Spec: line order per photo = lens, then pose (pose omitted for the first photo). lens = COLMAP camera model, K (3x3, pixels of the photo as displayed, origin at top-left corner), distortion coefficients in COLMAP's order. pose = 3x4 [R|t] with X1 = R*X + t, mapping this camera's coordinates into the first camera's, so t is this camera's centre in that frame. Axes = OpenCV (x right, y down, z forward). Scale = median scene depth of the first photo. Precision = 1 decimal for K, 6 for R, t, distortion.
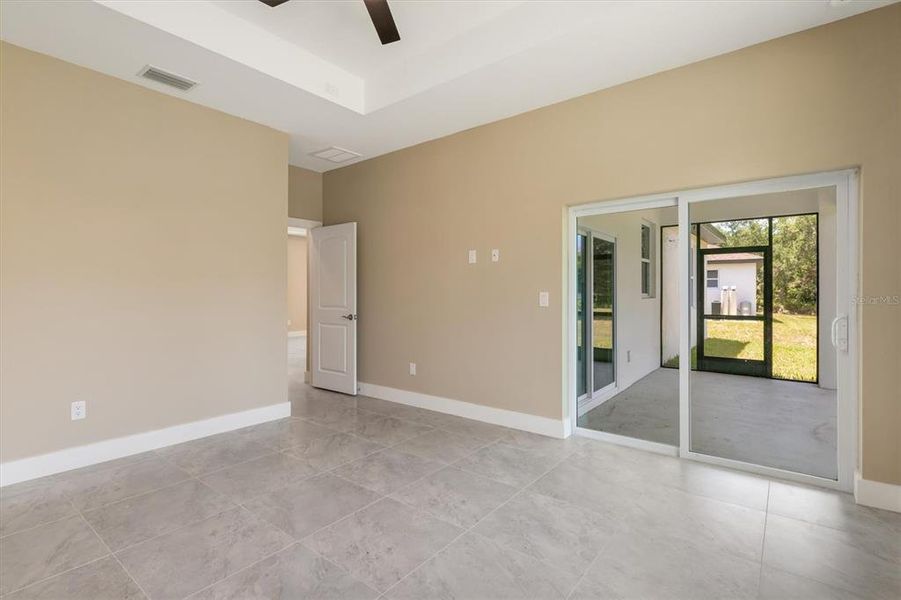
lens RADIAL K [[428.3, 0, 446.6], [0, 428.3, 293.9], [0, 0, 1]] dist [0.019306, -0.011437]
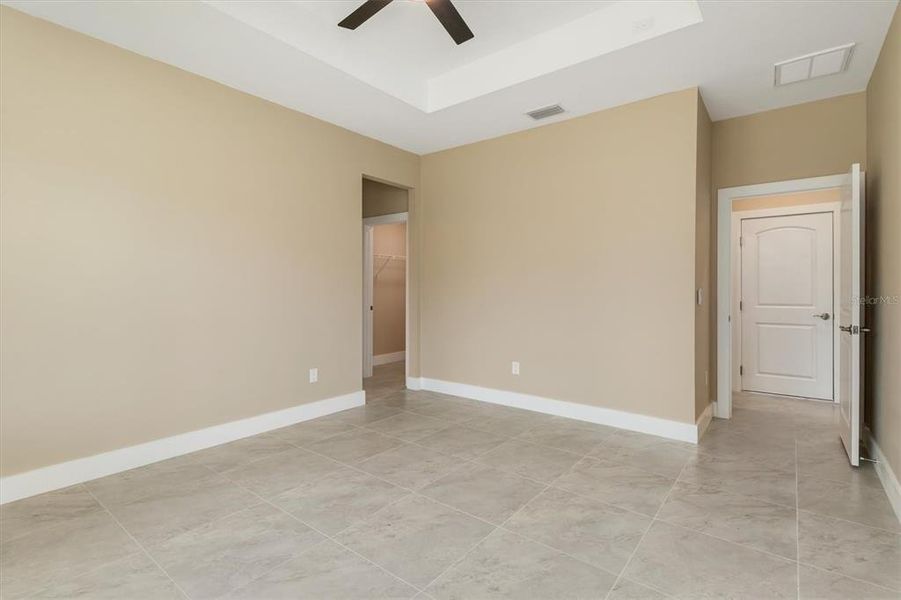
lens RADIAL K [[428.3, 0, 446.6], [0, 428.3, 293.9], [0, 0, 1]] dist [0.019306, -0.011437]
pose [[-0.001629, 0.010013, -0.999949, 0.555774], [-0.001600, 0.999949, 0.010016, 0.001937], [0.999997, 0.001617, -0.001613, 0.704778]]
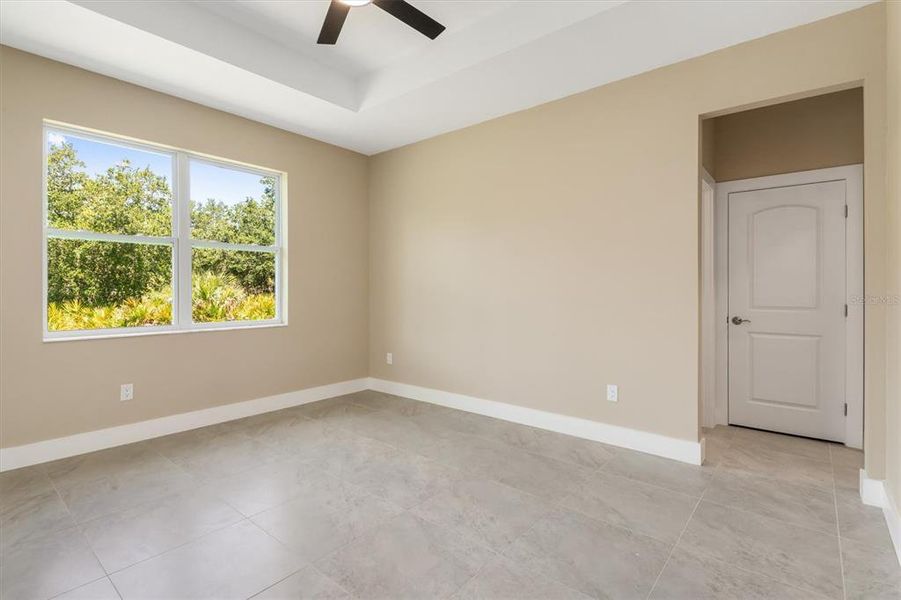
lens RADIAL K [[434.7, 0, 448.5], [0, 434.7, 283.2], [0, 0, 1]] dist [0.022026, -0.000025]
pose [[-0.999485, 0.000273, 0.032074, -0.313380], [-0.000067, 0.999944, -0.010604, -0.000368], [-0.032075, -0.010601, -0.999429, 1.373408]]
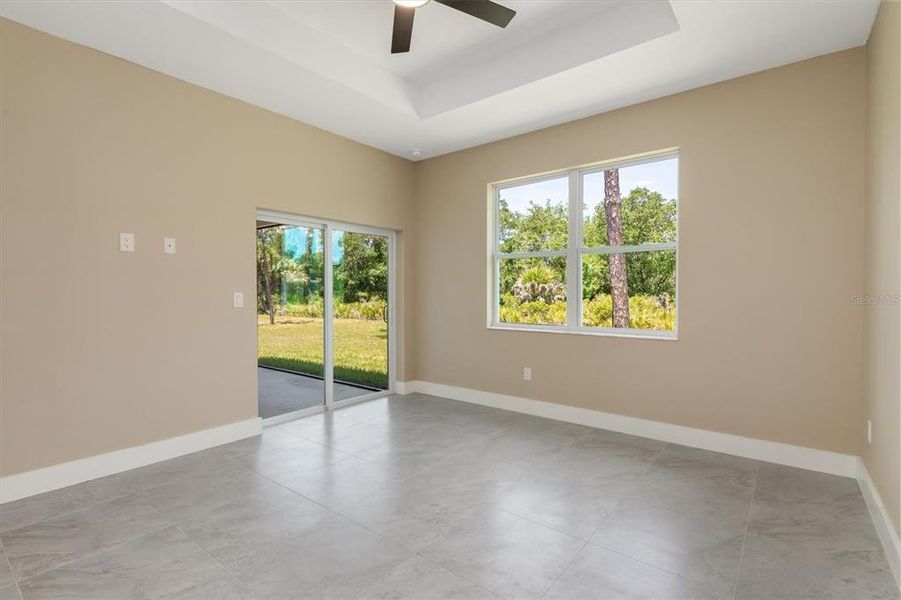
lens RADIAL K [[428.3, 0, 446.6], [0, 428.3, 293.9], [0, 0, 1]] dist [0.019306, -0.011437]
pose [[0.004533, -0.000794, 0.999989, -0.834174], [0.002212, 0.999997, 0.000784, -0.000251], [-0.999987, 0.002208, 0.004534, 0.596346]]
